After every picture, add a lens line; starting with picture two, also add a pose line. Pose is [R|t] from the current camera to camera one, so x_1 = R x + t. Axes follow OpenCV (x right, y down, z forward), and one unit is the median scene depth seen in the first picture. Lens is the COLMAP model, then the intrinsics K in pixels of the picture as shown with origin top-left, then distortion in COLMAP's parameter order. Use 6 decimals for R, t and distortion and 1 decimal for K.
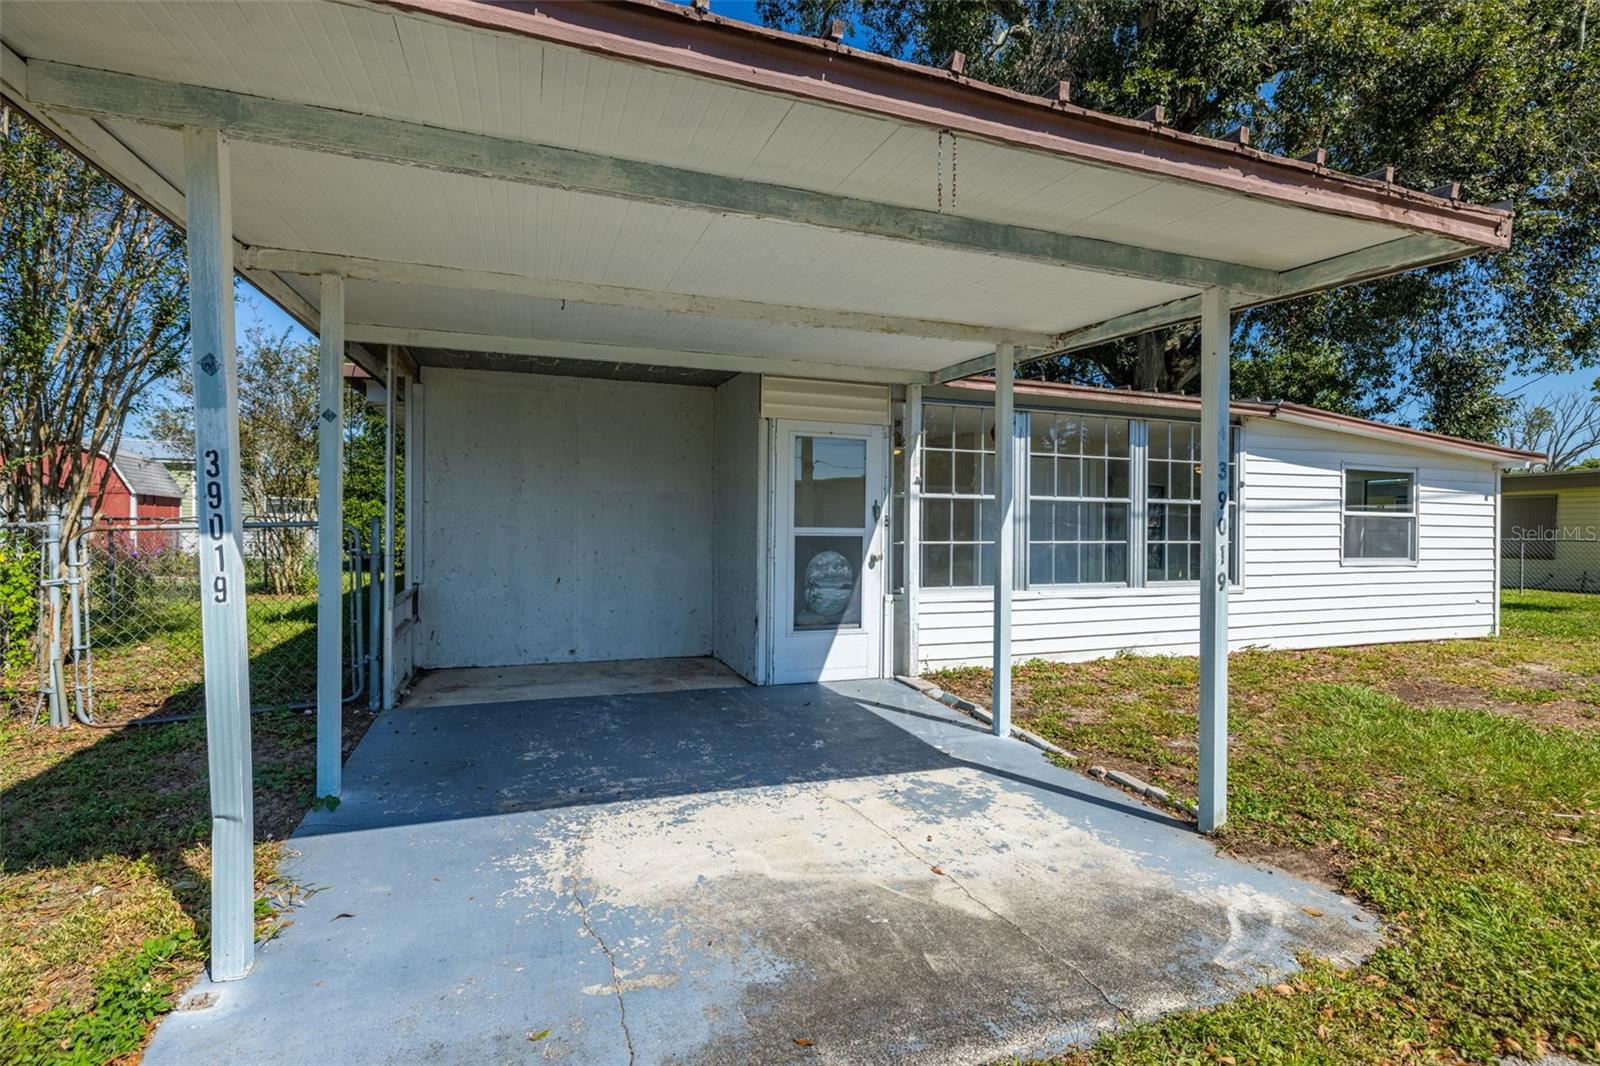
lens RADIAL K [[729.8, 0, 800.0], [0, 729.8, 533.0], [0, 0, 1]] dist [-0.004346, -0.000194]
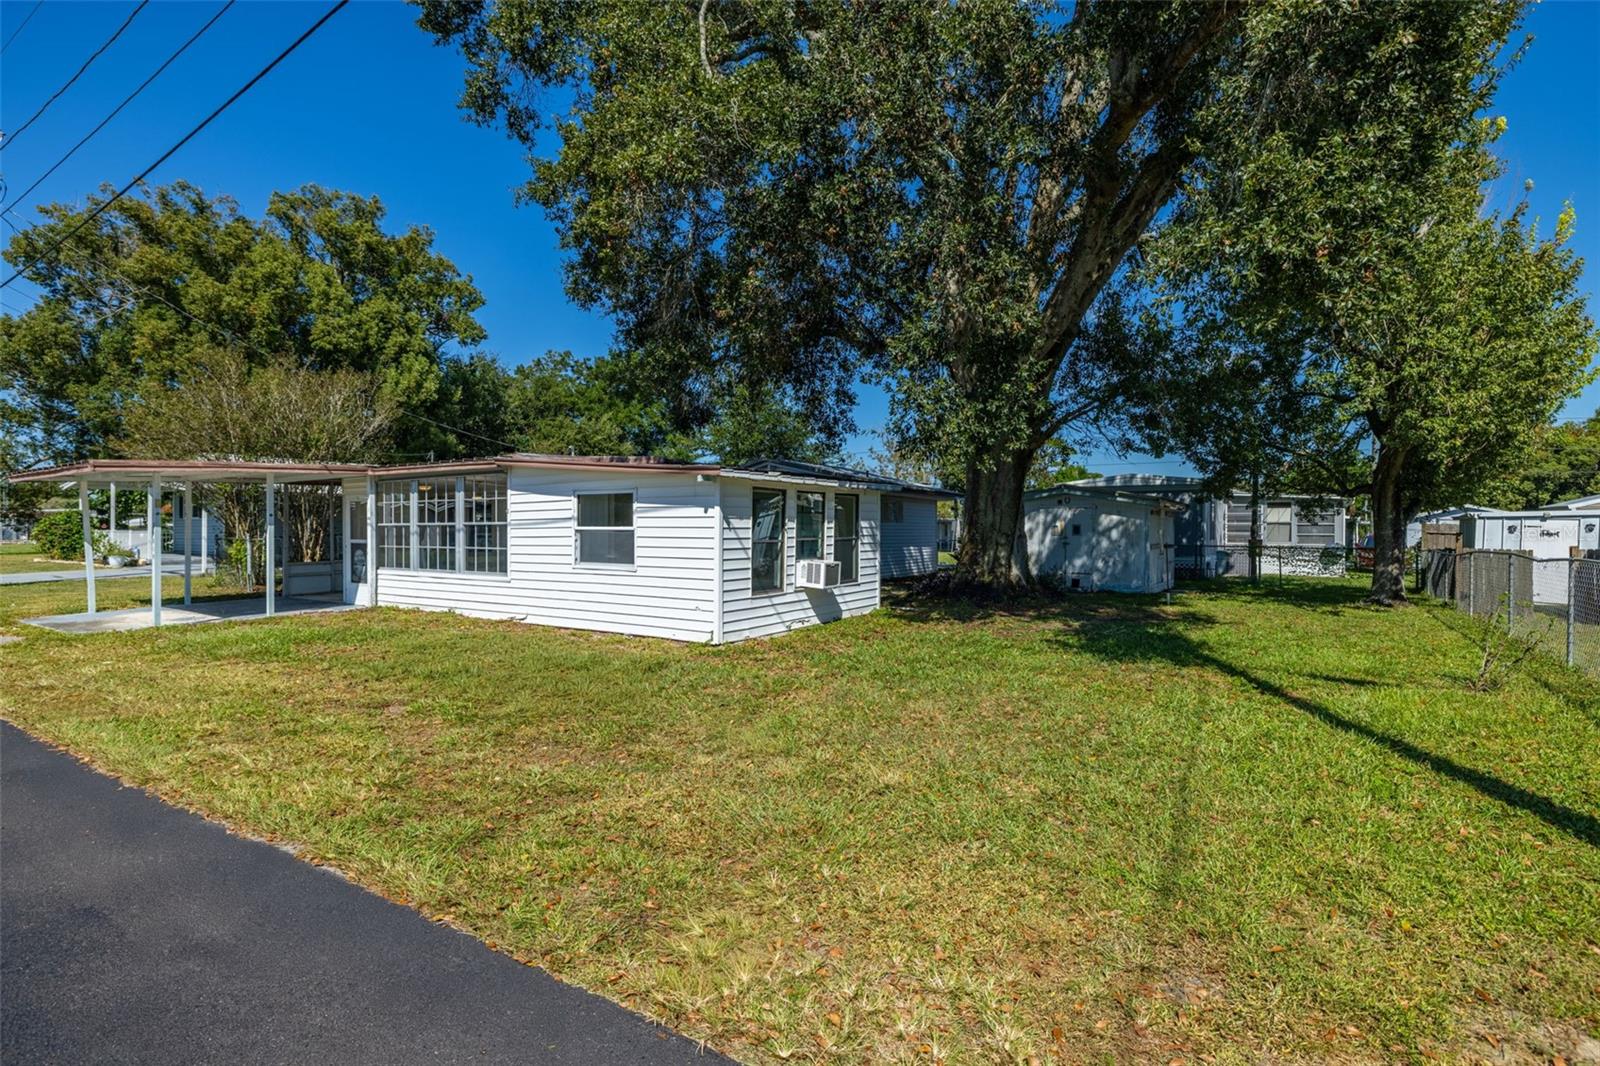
lens RADIAL K [[750.8, 0, 800.0], [0, 750.8, 533.0], [0, 0, 1]] dist [-0.001412, -0.000128]
pose [[0.599663, -0.006116, -0.800229, 2.376654], [-0.002122, 0.999955, -0.009233, -0.007502], [0.800250, 0.007235, 0.599623, 0.577209]]
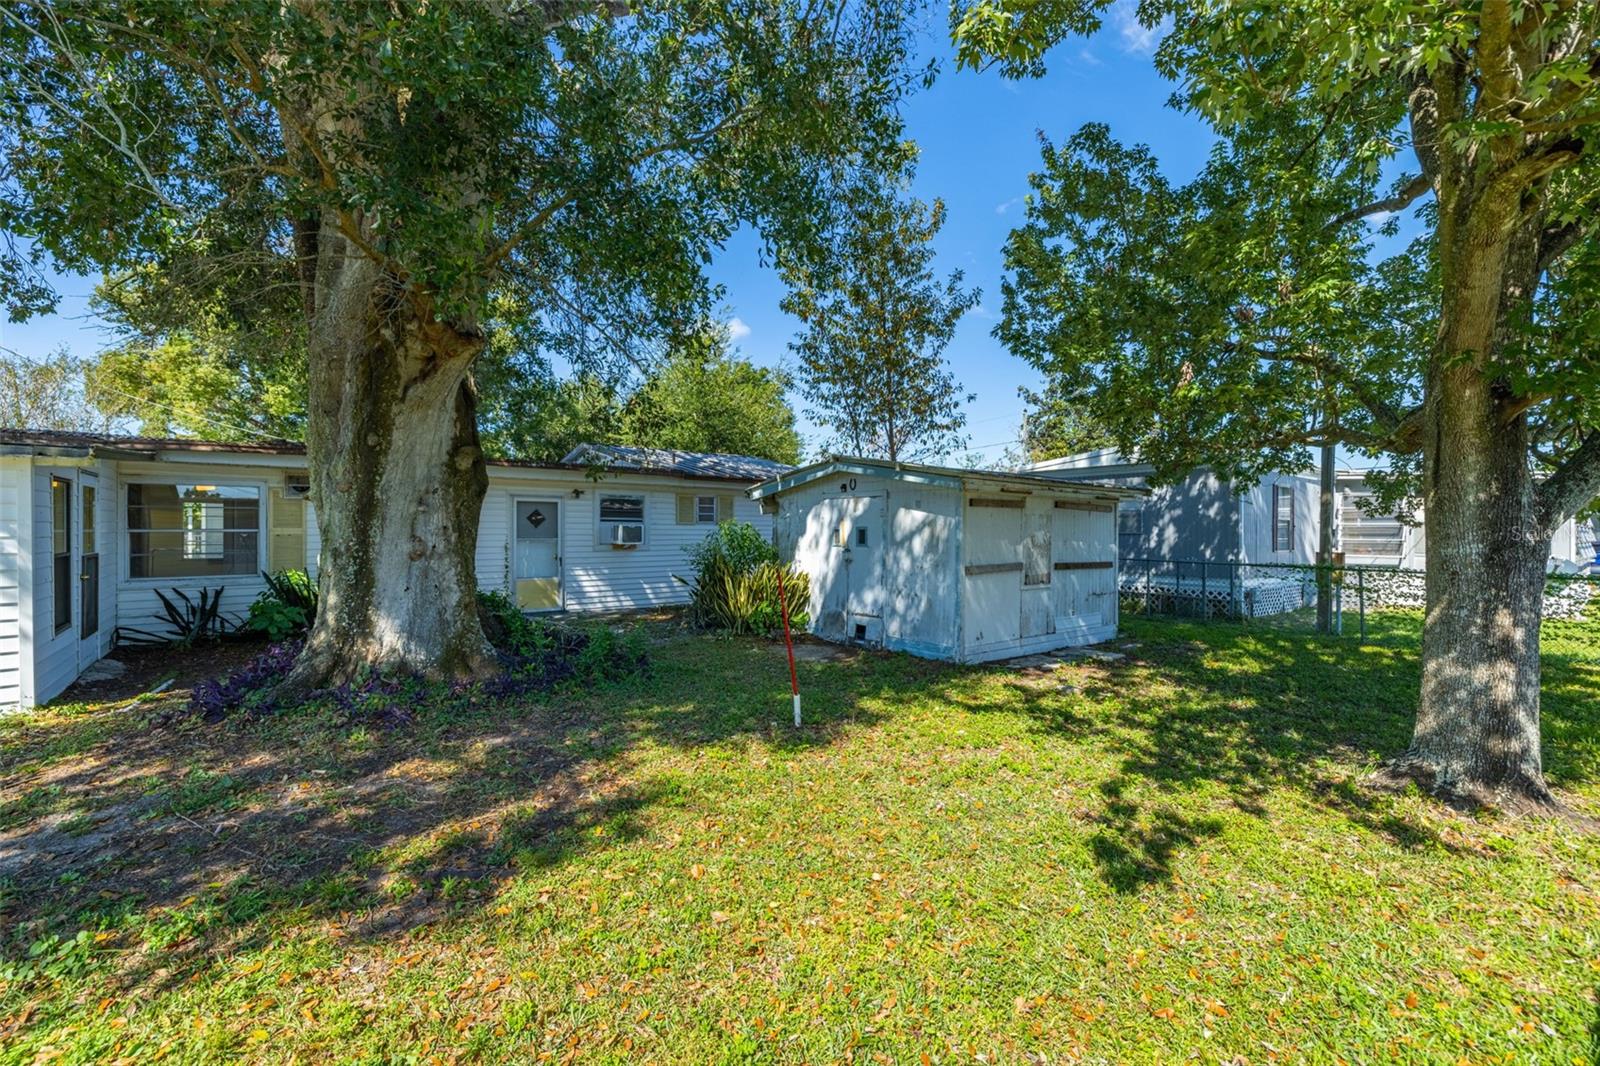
lens RADIAL K [[666.4, 0, 798.6], [0, 666.4, 550.1], [0, 0, 1]] dist [0.000295, 0.000055]
pose [[0.334780, 0.013313, -0.942202, 2.010147], [-0.003149, 0.999910, 0.013009, -0.037735], [0.942291, -0.001388, 0.334792, 2.456391]]
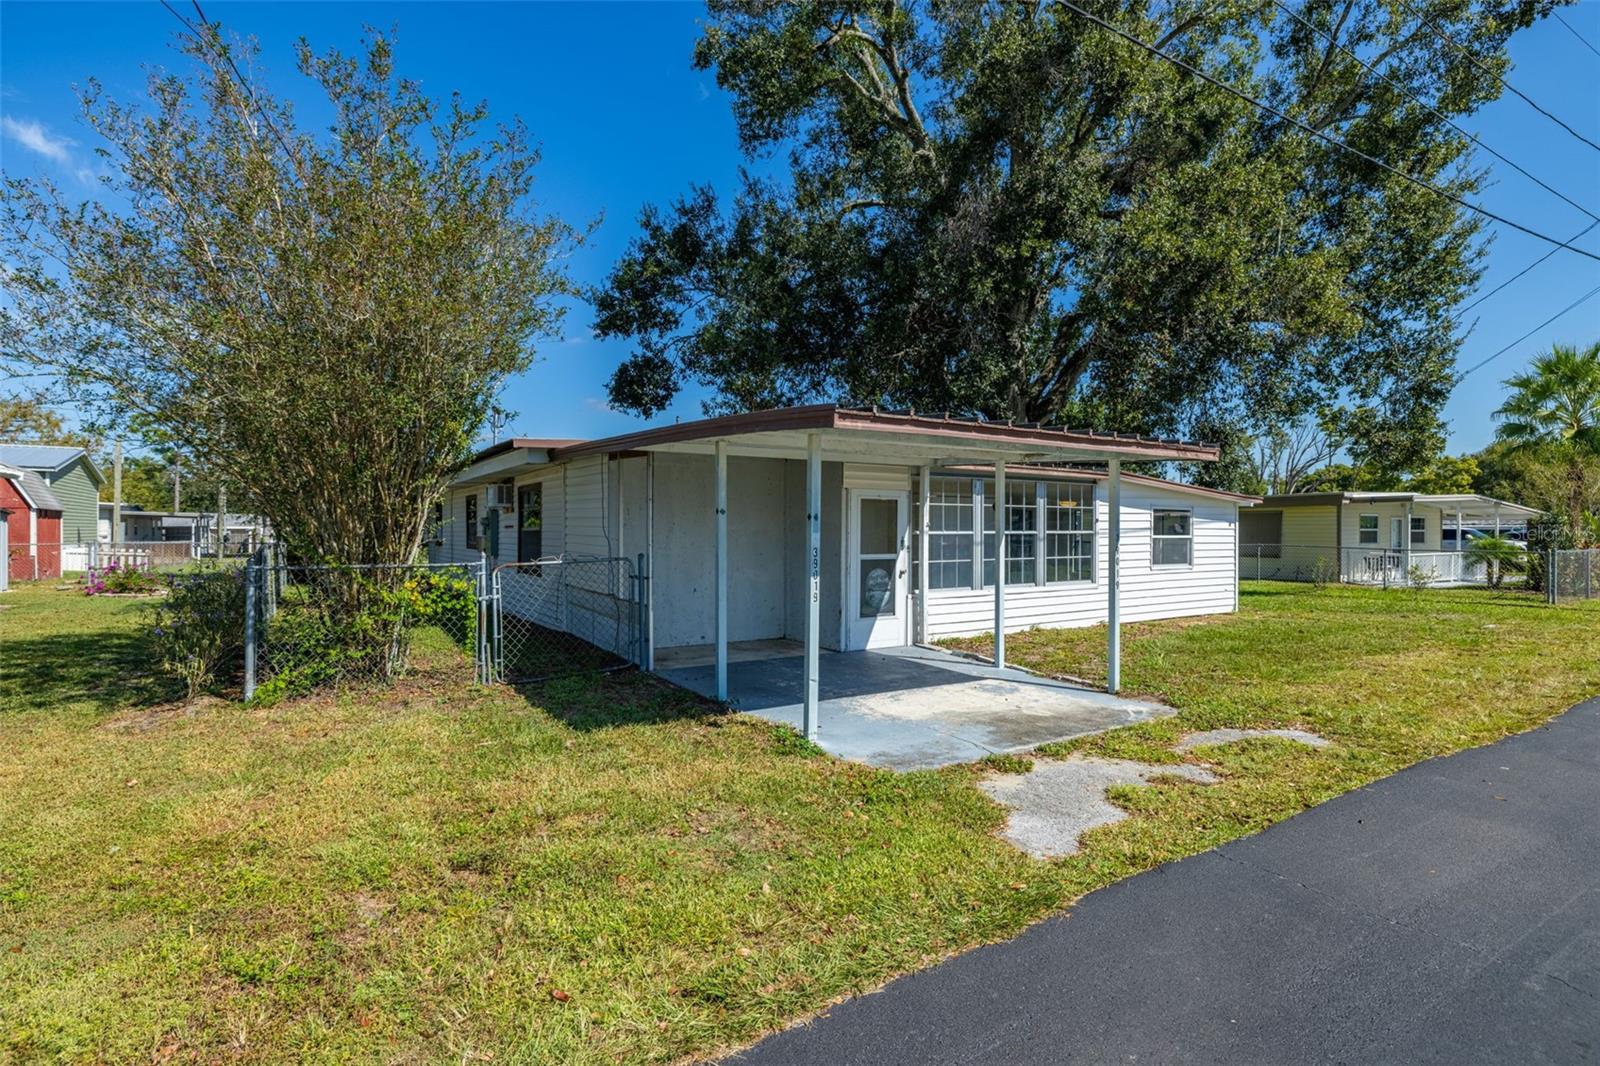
lens RADIAL K [[750.8, 0, 800.0], [0, 750.8, 533.0], [0, 0, 1]] dist [-0.001412, -0.000128]
pose [[0.976174, -0.005714, 0.216915, -0.412678], [0.005338, 0.999983, 0.002318, -0.049151], [-0.216925, -0.001105, 0.976188, -0.497517]]
